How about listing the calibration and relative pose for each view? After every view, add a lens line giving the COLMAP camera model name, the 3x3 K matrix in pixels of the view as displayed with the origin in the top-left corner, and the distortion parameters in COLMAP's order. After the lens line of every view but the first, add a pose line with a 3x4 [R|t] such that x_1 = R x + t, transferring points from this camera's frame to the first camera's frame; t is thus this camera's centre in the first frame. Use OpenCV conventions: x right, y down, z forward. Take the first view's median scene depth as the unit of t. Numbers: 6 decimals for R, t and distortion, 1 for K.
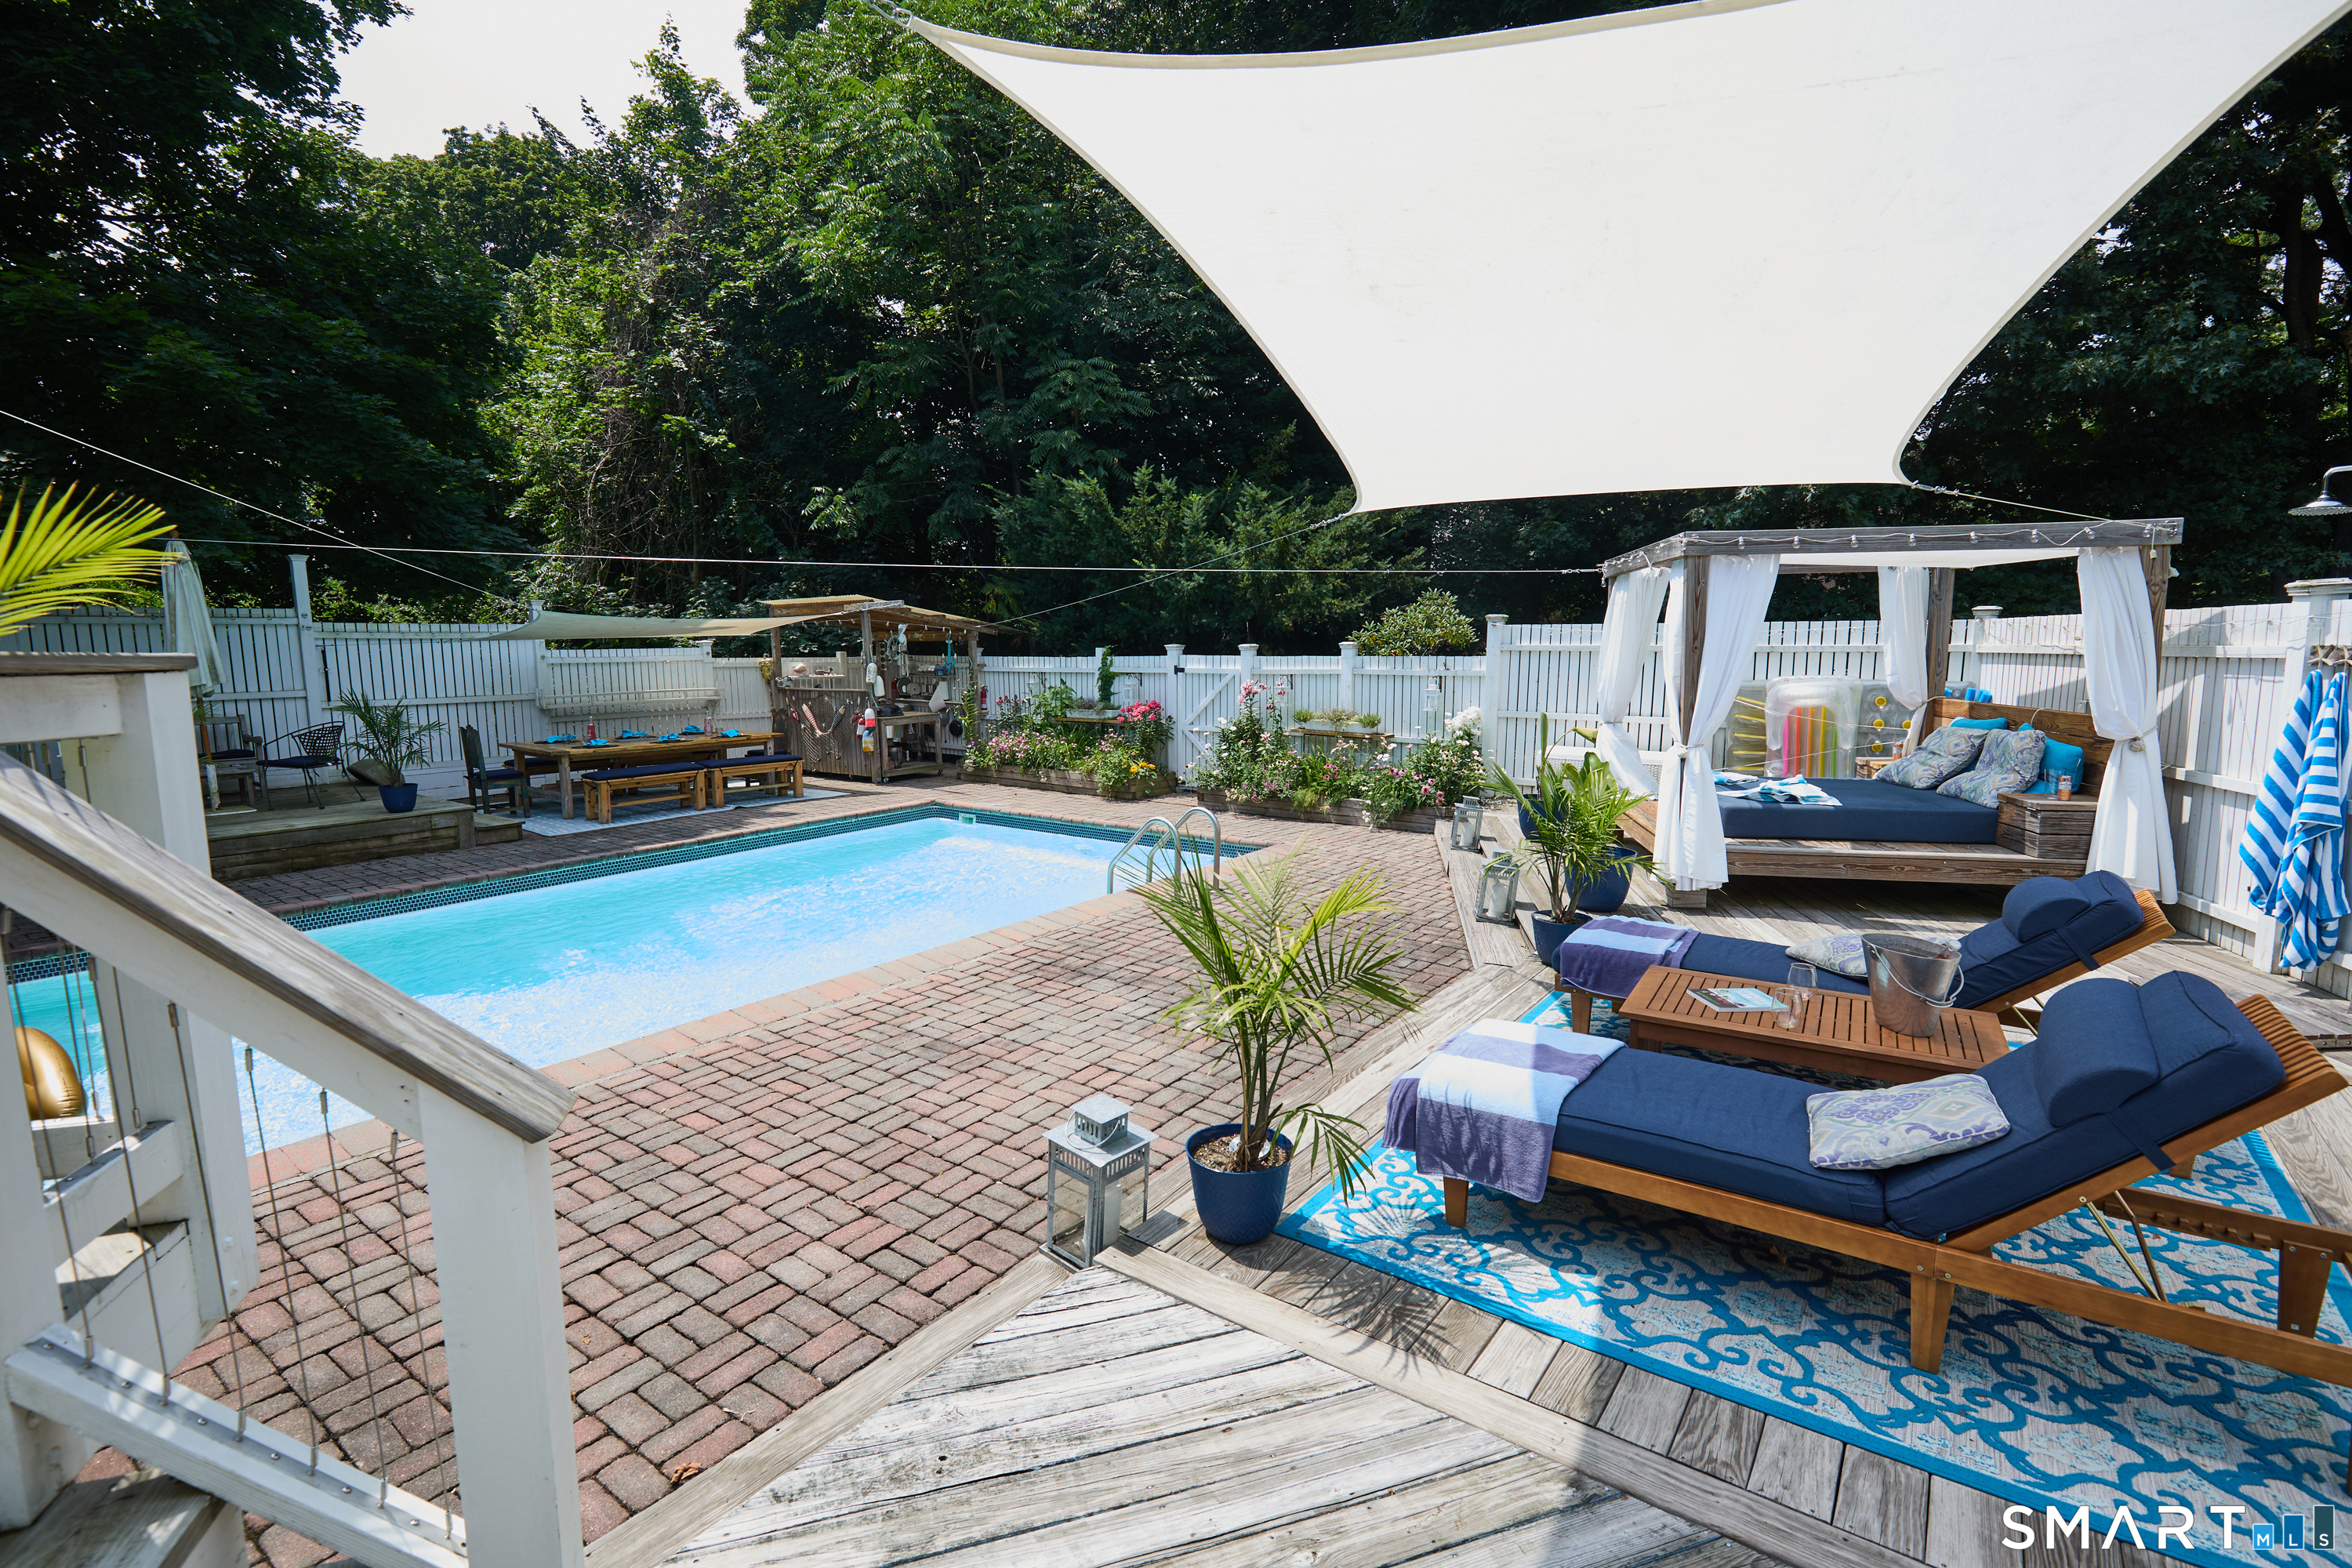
lens RADIAL K [[1070.9, 0, 1176.8], [0, 1070.9, 782.7], [0, 0, 1]] dist [-0.001214, -0.000252]
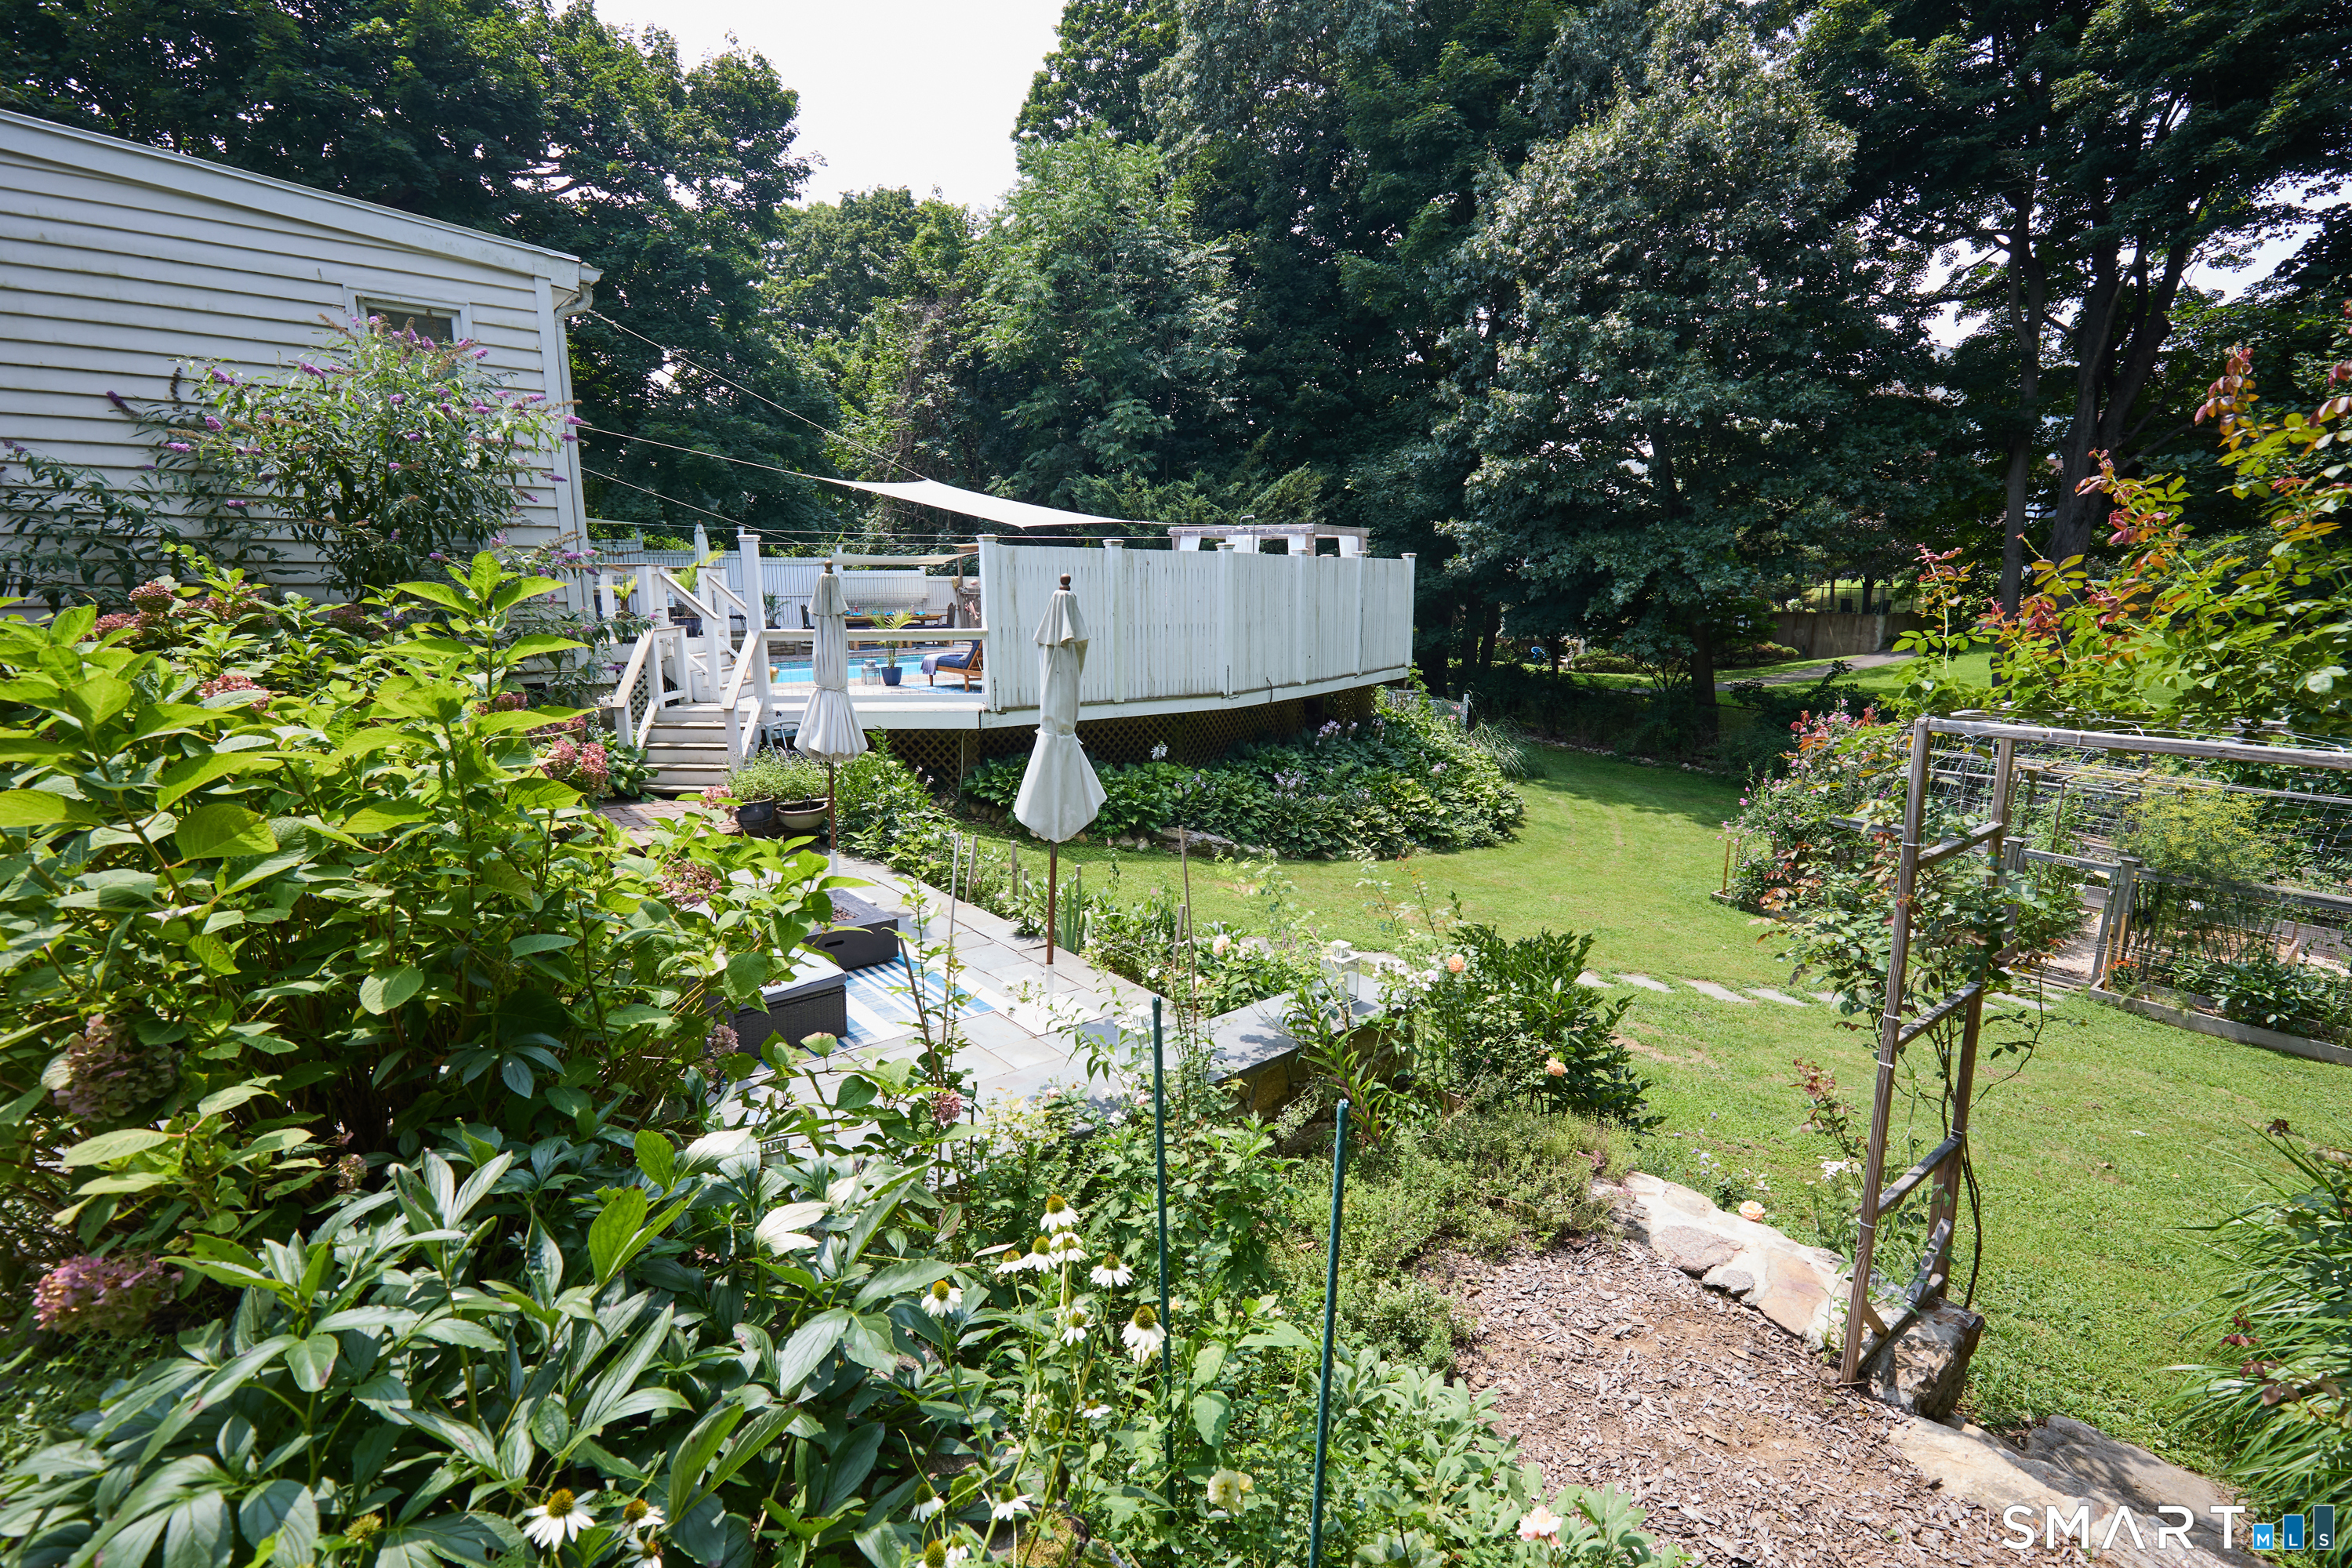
lens RADIAL K [[1070.9, 0, 1177.0], [0, 1070.9, 779.1], [0, 0, 1]] dist [-0.001214, -0.000252]
pose [[0.952063, 0.066210, -0.298650, 0.463393], [-0.047422, 0.996438, 0.069731, 0.069887], [0.302203, -0.052226, 0.951812, -0.542986]]
